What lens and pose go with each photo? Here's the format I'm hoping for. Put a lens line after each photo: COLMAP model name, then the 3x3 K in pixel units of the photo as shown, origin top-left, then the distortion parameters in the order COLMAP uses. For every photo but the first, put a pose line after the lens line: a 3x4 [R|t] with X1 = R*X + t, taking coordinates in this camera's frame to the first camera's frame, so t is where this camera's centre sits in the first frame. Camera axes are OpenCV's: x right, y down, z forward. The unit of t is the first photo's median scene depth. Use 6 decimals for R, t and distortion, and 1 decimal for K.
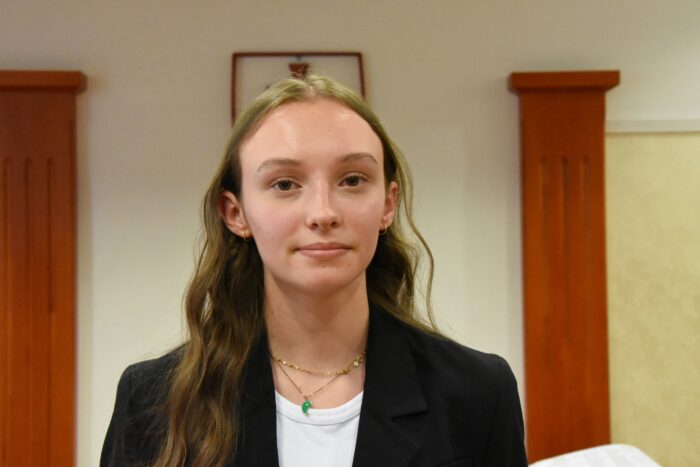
lens RADIAL K [[1313.7, 0, 344.6], [0, 1313.7, 228.5], [0, 0, 1]] dist [0.395686, 0.000000]
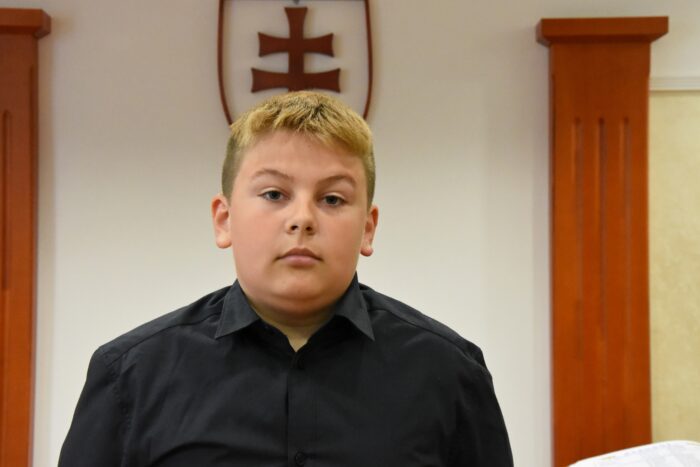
lens RADIAL K [[1313.7, 0, 352.3], [0, 1313.7, 227.0], [0, 0, 1]] dist [0.395686, 0.000000]
pose [[0.999828, 0.012915, -0.013284, 0.015882], [-0.013023, 0.999882, -0.008087, 0.026203], [0.013178, 0.008259, 0.999879, 0.130186]]
